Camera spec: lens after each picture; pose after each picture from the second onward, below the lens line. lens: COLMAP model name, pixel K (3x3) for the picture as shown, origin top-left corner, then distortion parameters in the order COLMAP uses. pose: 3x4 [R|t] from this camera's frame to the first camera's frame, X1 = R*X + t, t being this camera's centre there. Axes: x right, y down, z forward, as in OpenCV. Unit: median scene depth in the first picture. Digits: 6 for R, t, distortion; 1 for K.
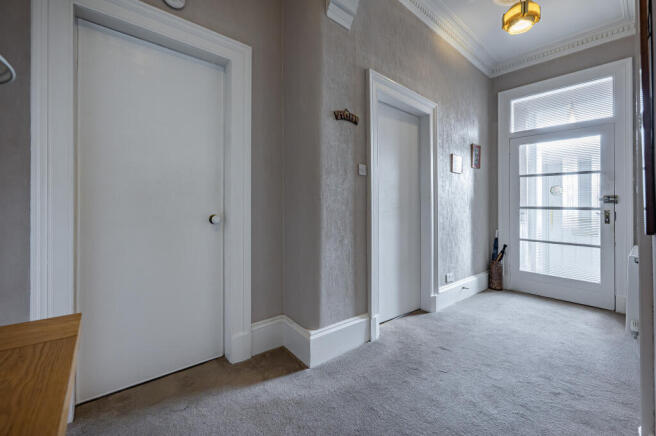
lens RADIAL K [[266.5, 0, 327.4], [0, 266.5, 212.7], [0, 0, 1]] dist [-0.000745, 0.000417]
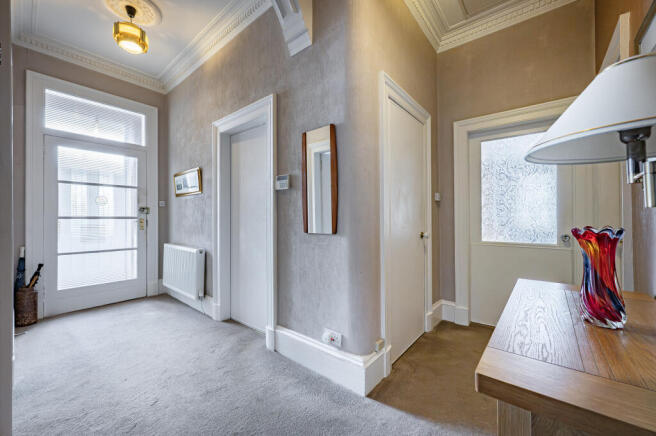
lens RADIAL K [[266.5, 0, 326.3], [0, 266.5, 214.1], [0, 0, 1]] dist [-0.000745, 0.000417]
pose [[-0.183715, -0.000129, 0.982979, -0.319647], [0.020261, 0.999787, 0.003918, -0.017909], [-0.982771, 0.020636, -0.183674, 0.338361]]
